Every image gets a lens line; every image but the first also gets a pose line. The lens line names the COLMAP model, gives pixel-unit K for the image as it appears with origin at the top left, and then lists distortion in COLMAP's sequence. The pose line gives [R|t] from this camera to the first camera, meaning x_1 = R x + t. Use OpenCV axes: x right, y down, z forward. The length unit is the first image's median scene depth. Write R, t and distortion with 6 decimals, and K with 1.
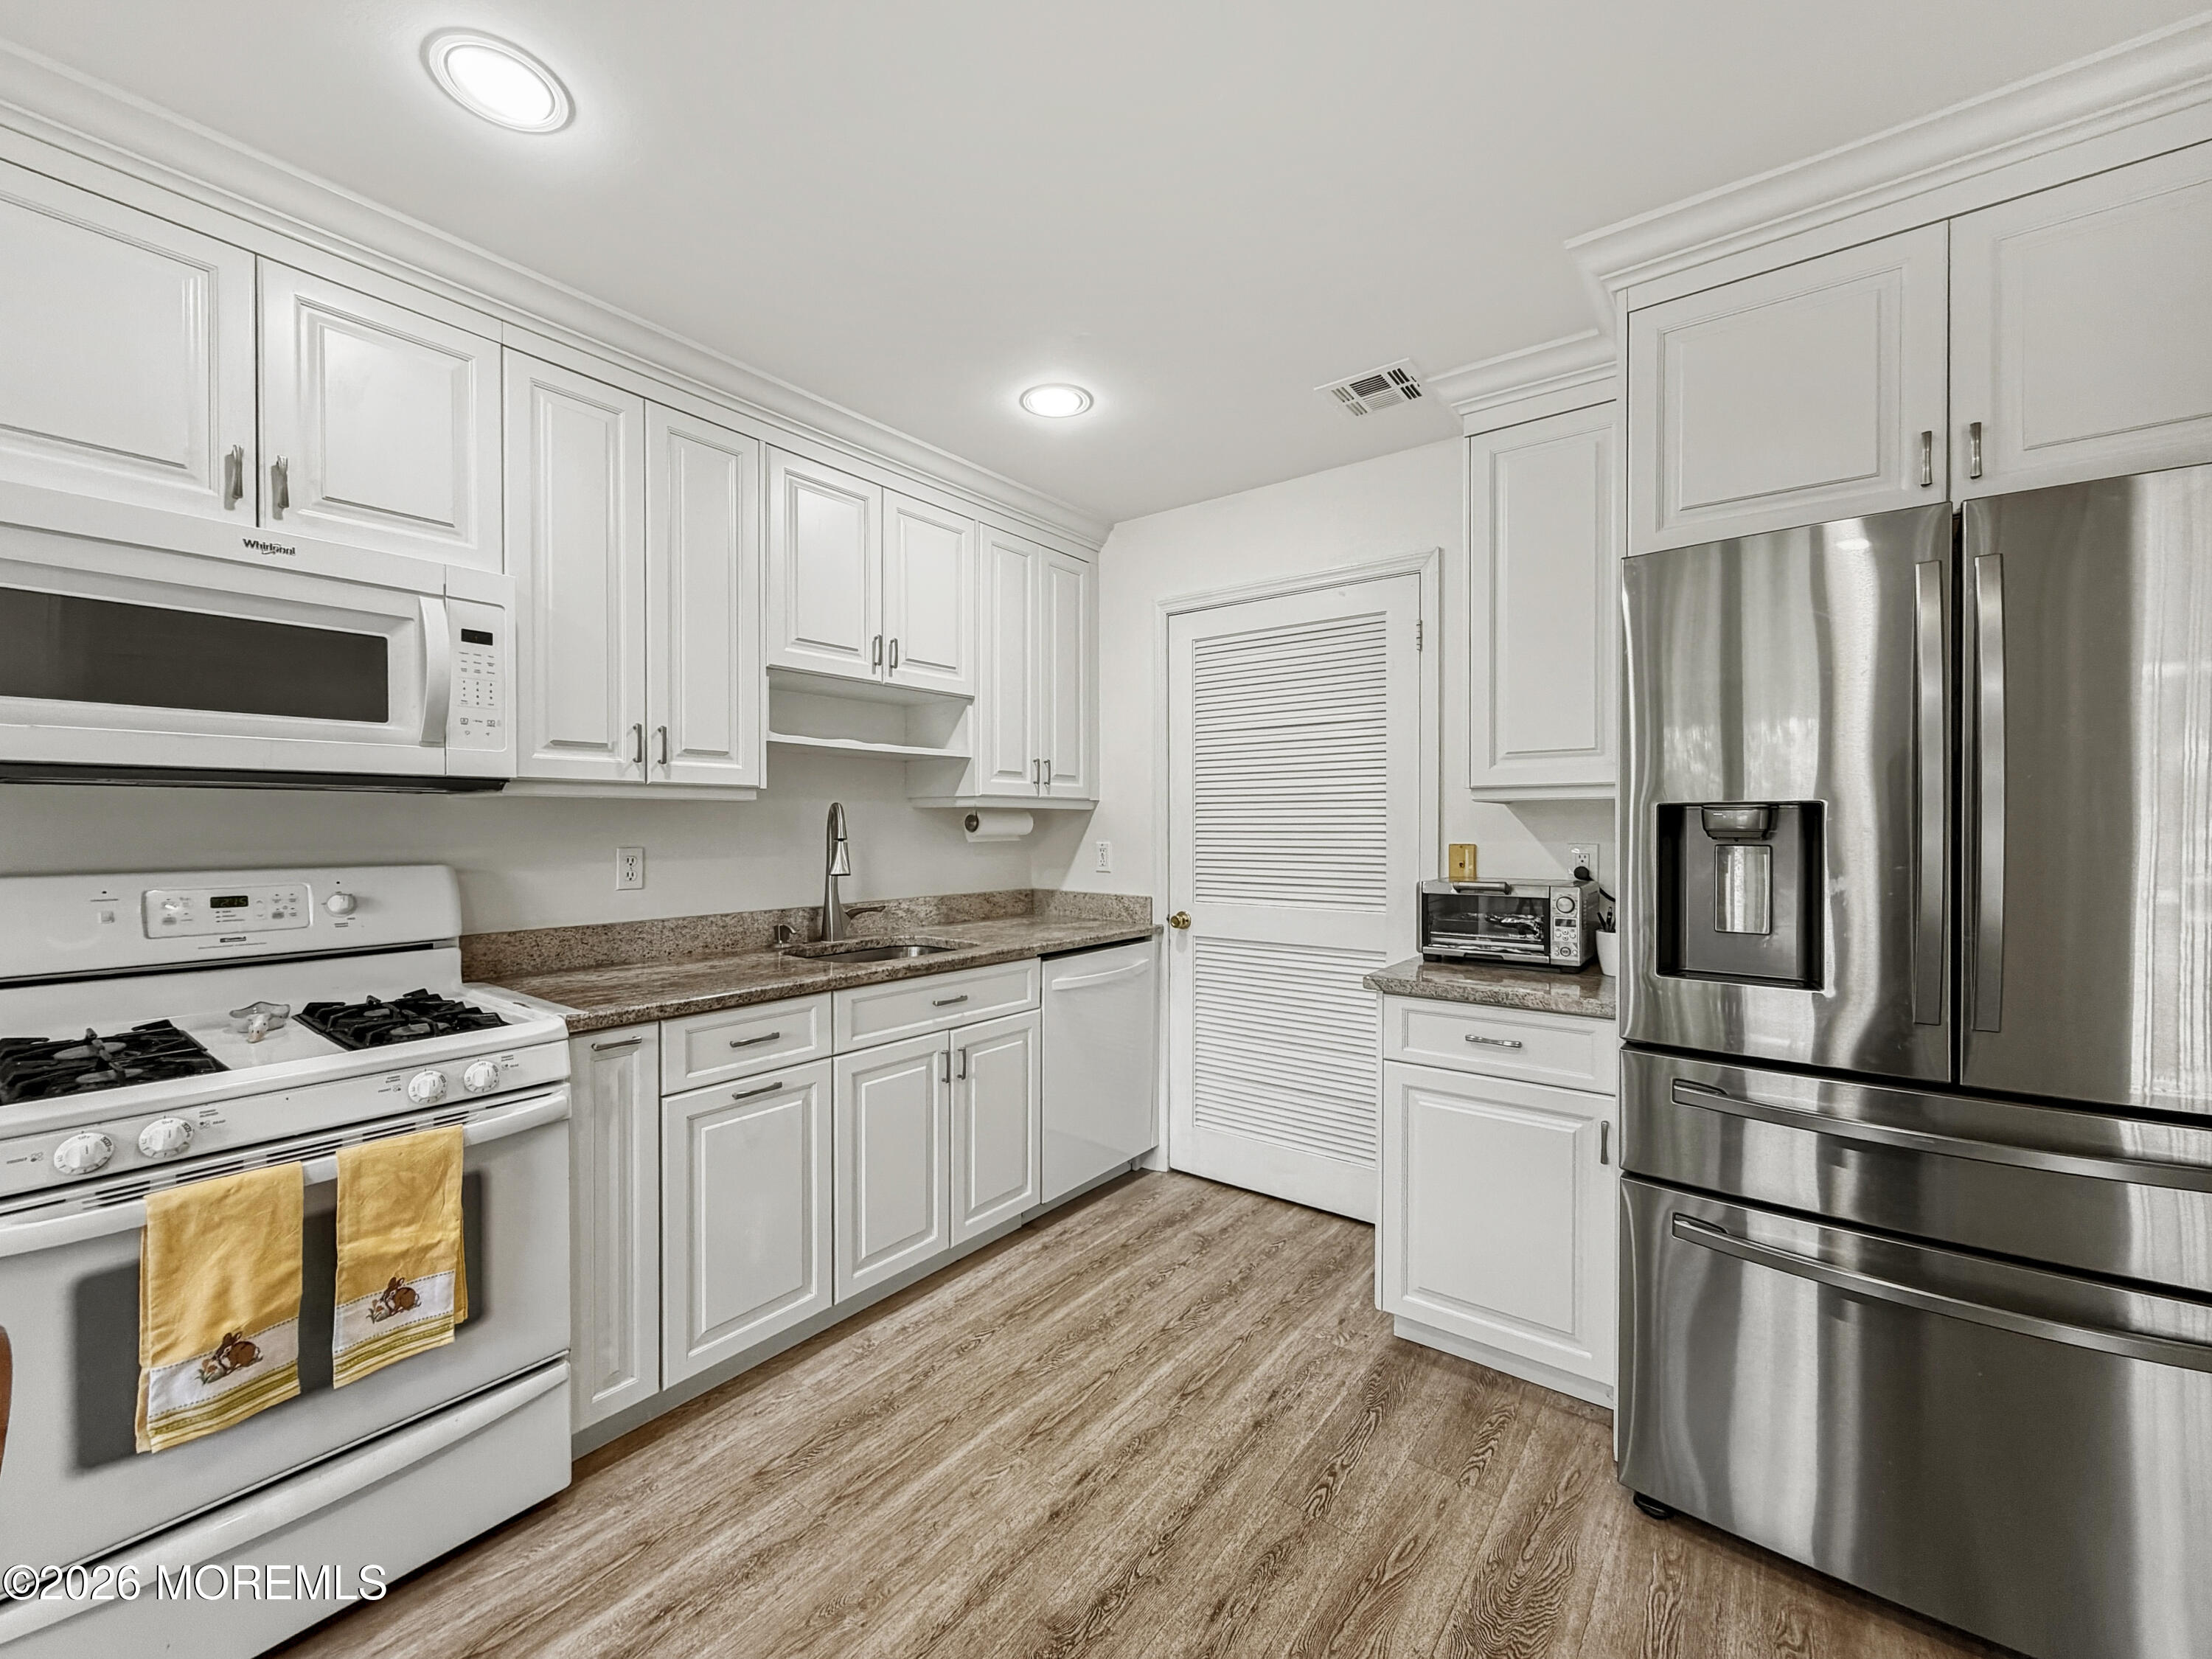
lens RADIAL K [[895.7, 0, 1106.0], [0, 895.7, 829.5], [0, 0, 1]] dist [-0.000025, -0.000013]
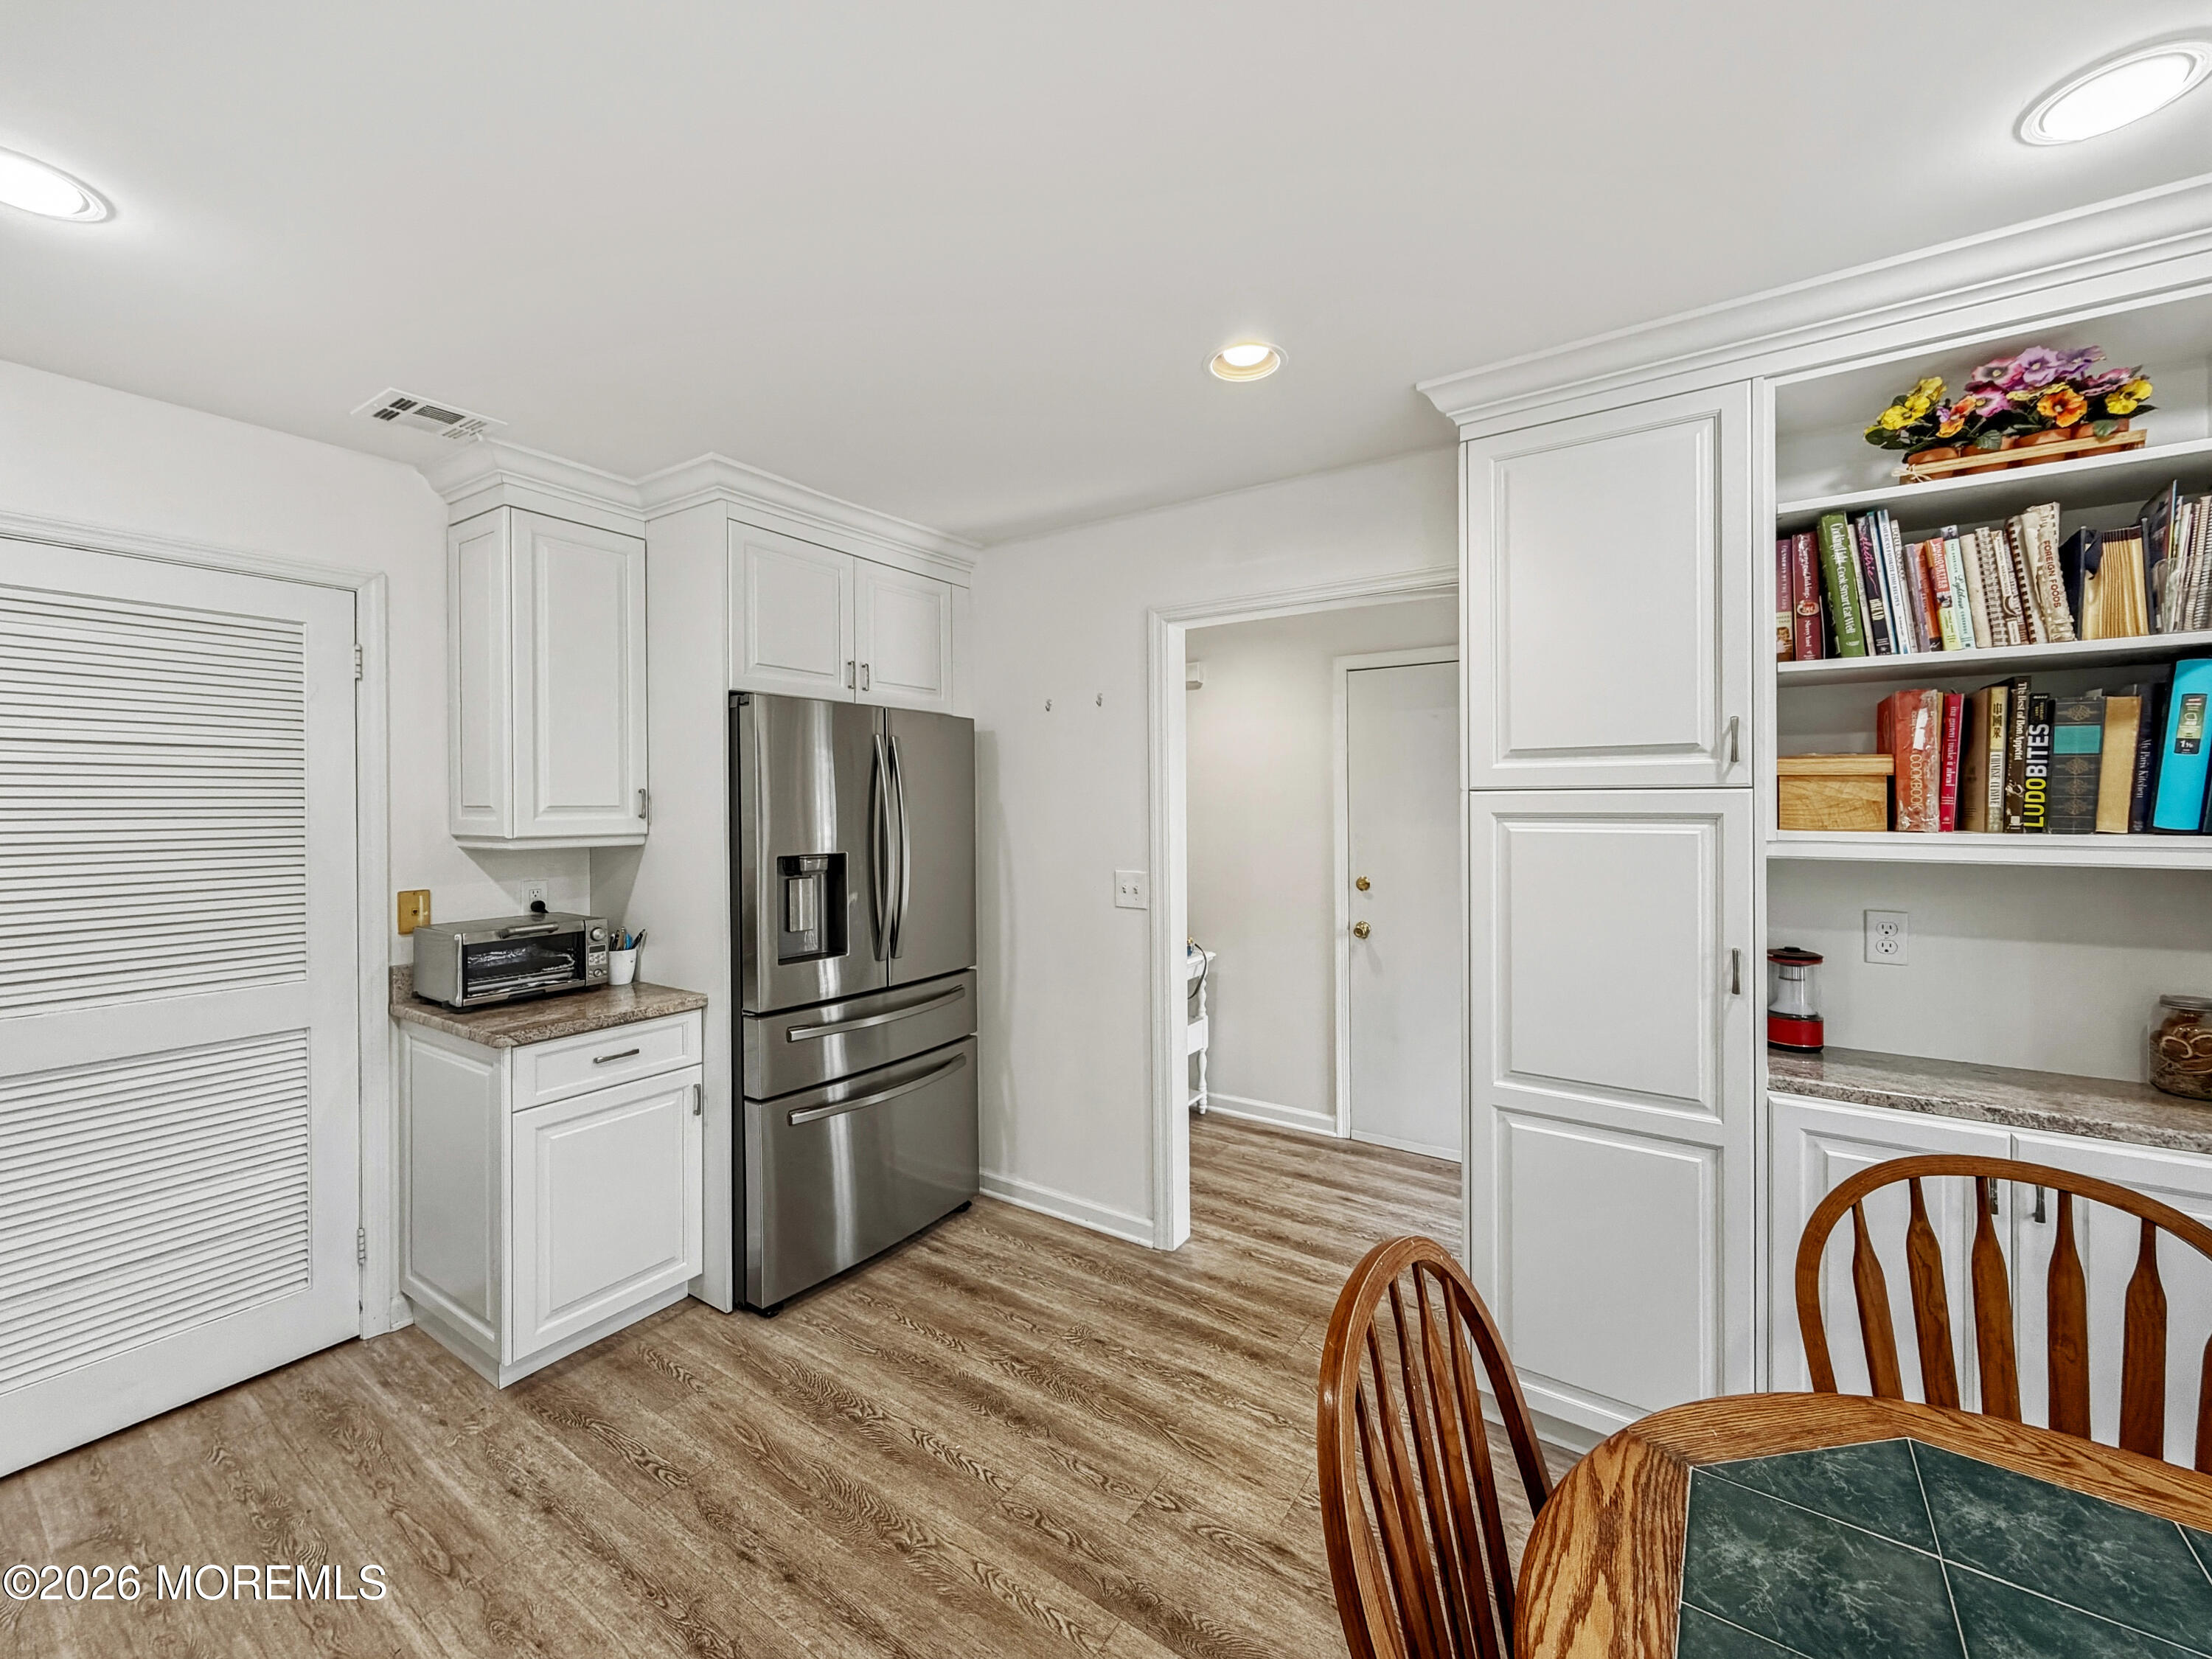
lens RADIAL K [[889.7, 0, 1098.1], [0, 889.7, 804.4], [0, 0, 1]] dist [-0.000225, -0.000133]
pose [[-0.052867, -0.000440, 0.998601, -0.916615], [0.008494, 0.999964, 0.000890, -0.109614], [-0.998565, 0.008529, -0.052862, 0.494228]]
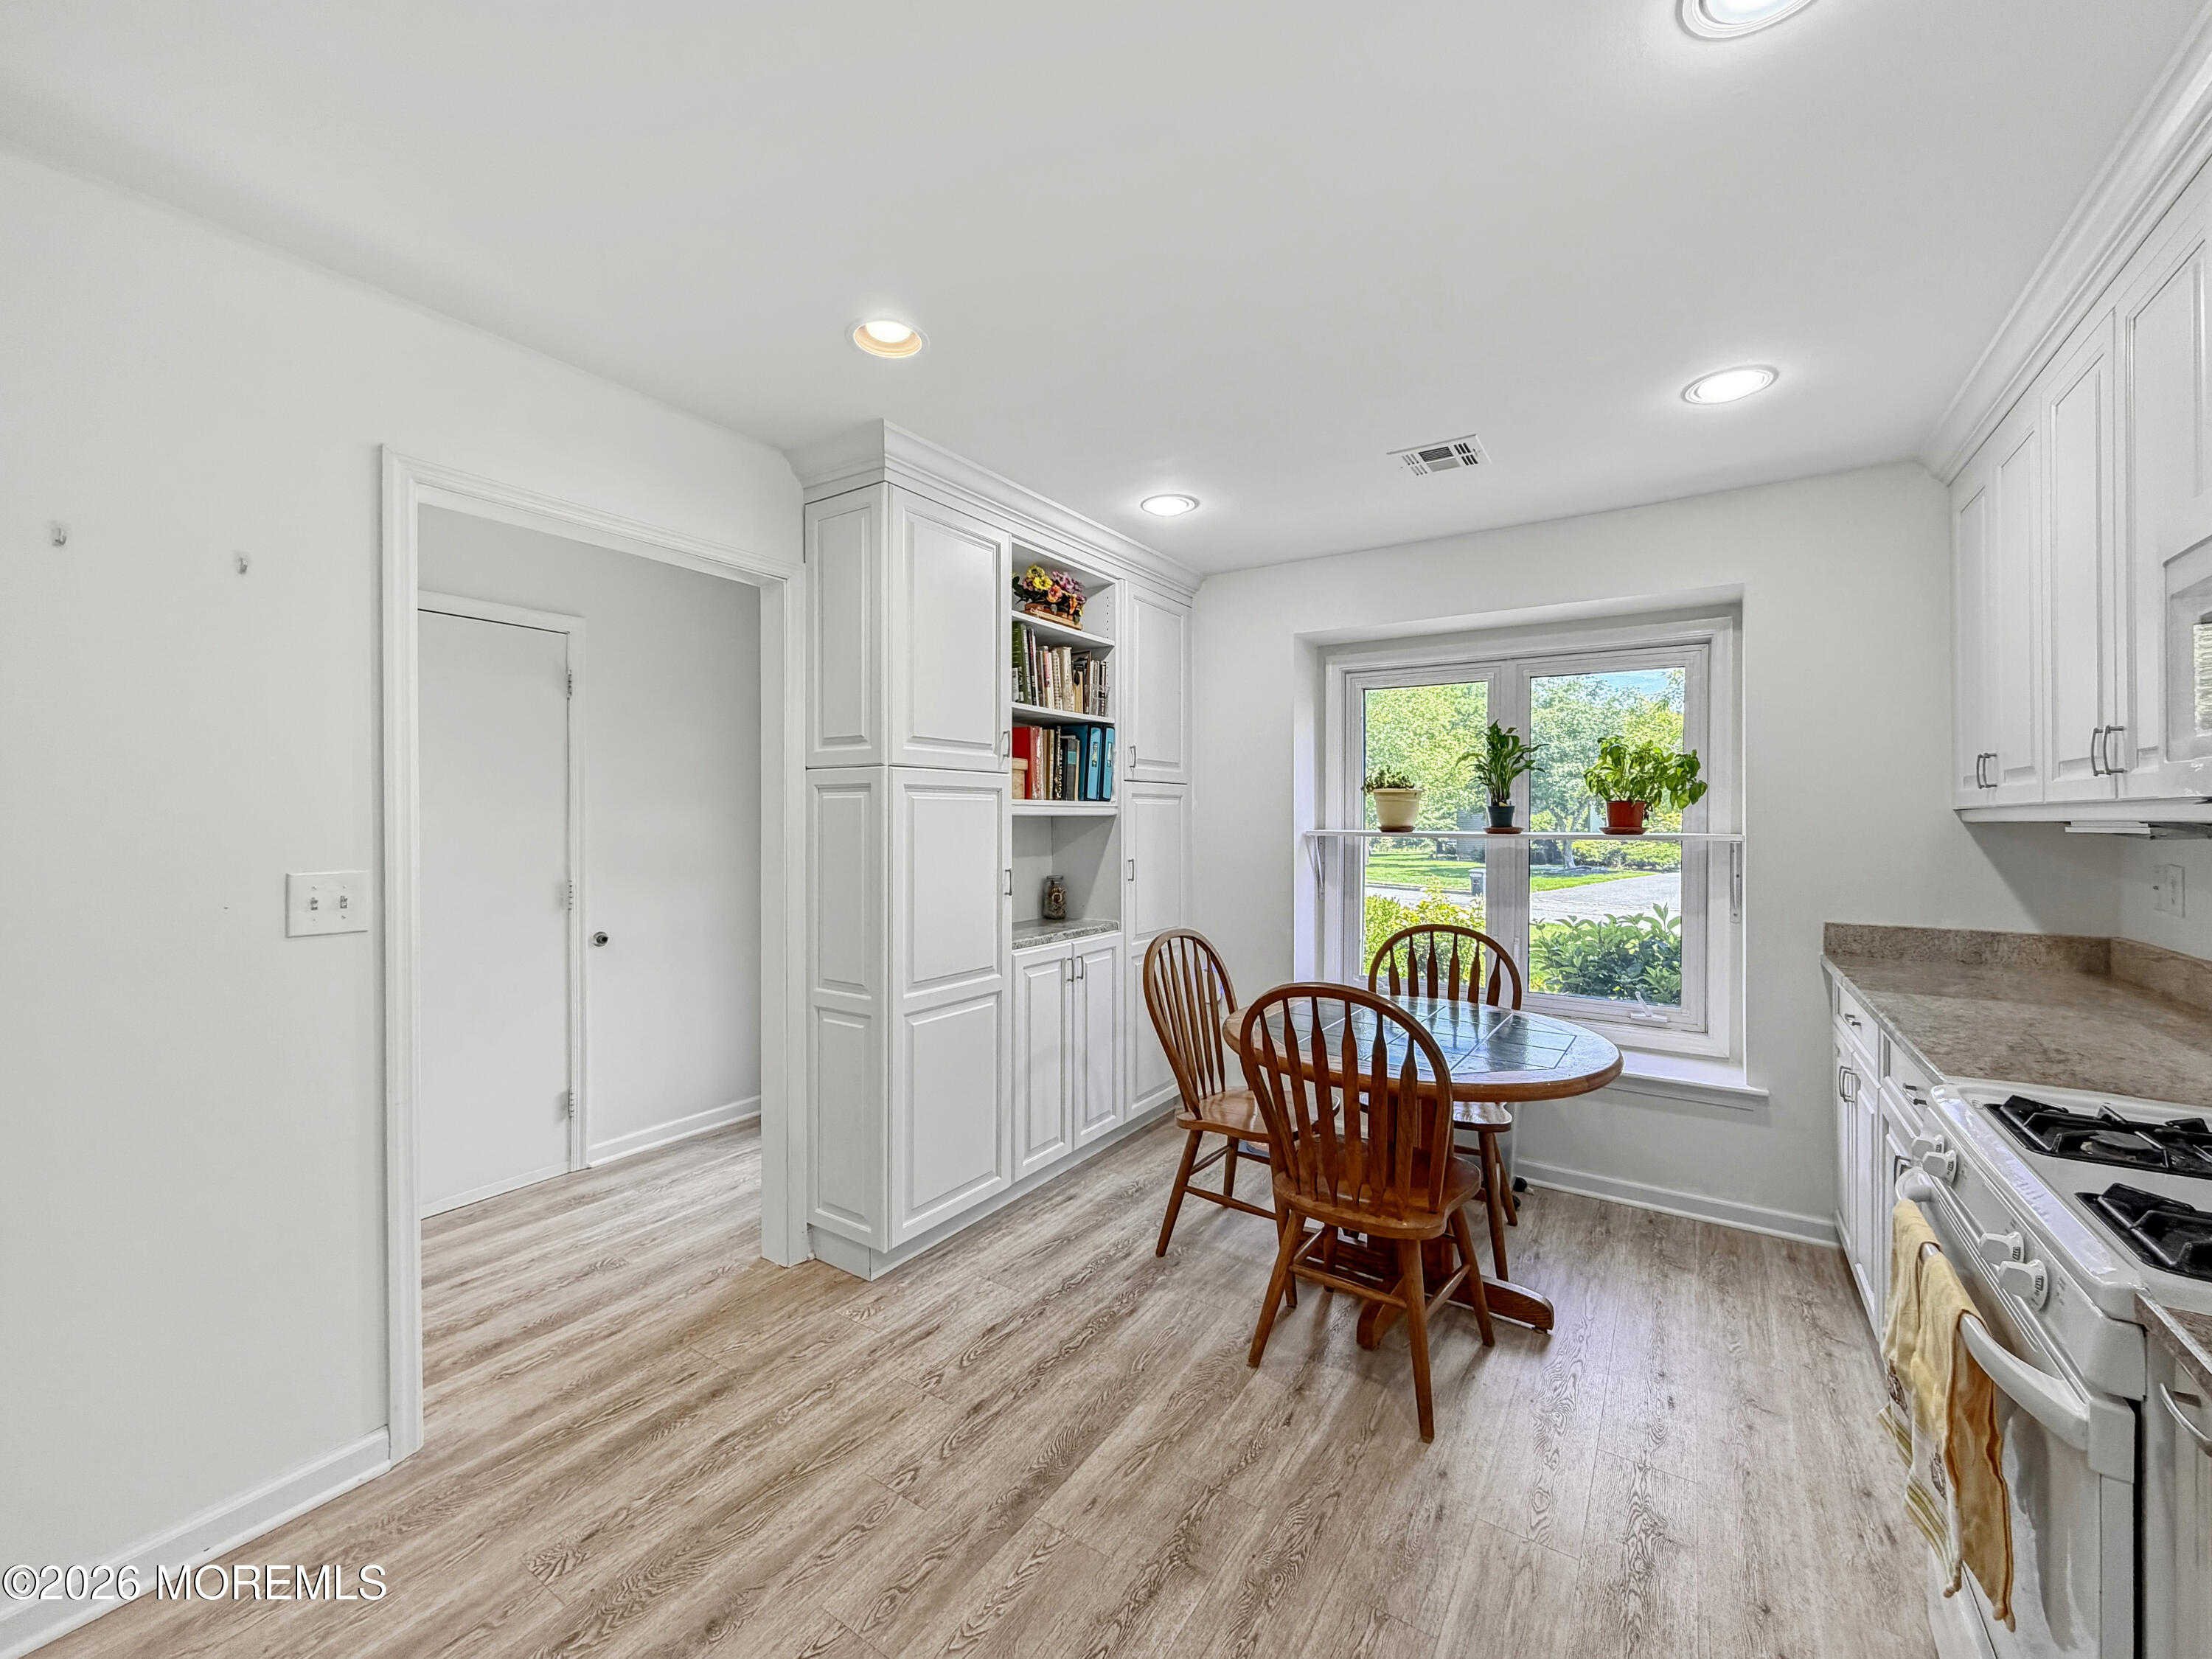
lens RADIAL K [[884.4, 0, 1104.1], [0, 884.4, 814.8], [0, 0, 1]] dist [0.000055, 0.000074]
pose [[-0.997704, -0.000724, -0.067720, -0.008566], [-0.000934, 0.999995, 0.003061, -0.046492], [0.067718, 0.003117, -0.997700, 1.413659]]
